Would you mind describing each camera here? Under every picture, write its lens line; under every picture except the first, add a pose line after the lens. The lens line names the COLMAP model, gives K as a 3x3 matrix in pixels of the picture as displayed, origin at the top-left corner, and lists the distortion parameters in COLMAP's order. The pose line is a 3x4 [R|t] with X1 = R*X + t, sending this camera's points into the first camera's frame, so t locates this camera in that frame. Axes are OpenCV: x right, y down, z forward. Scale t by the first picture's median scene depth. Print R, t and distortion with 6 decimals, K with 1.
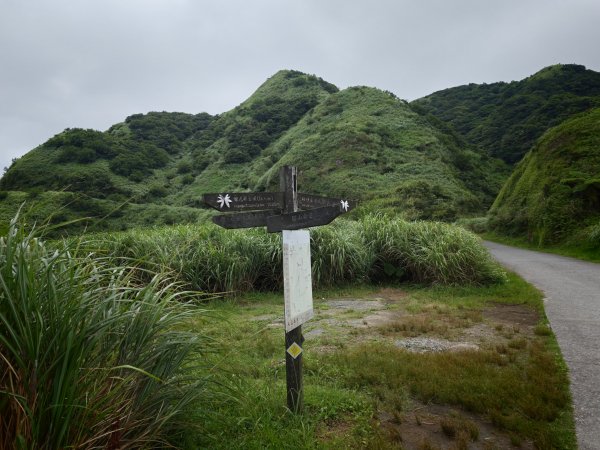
lens RADIAL K [[409.9, 0, 300.0], [0, 409.9, 225.0], [0, 0, 1]] dist [0.004476, -0.001667]
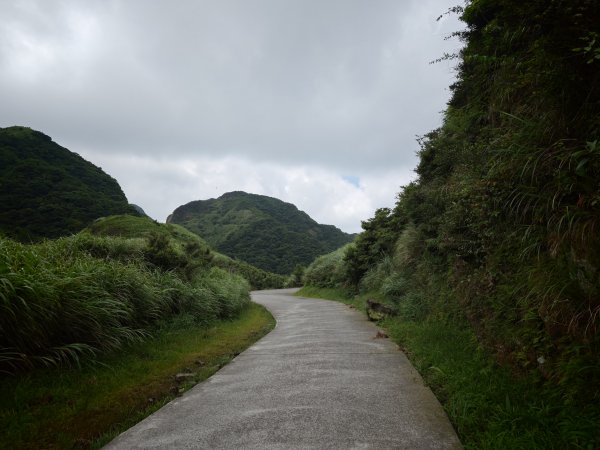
lens RADIAL K [[404.1, 0, 299.1], [0, 404.1, 218.2], [0, 0, 1]] dist [0.037527, -0.046936]
pose [[0.343916, 0.132938, 0.929543, -0.190934], [-0.010316, 0.990403, -0.137825, -0.003112], [-0.938944, 0.037811, 0.341987, -0.104322]]
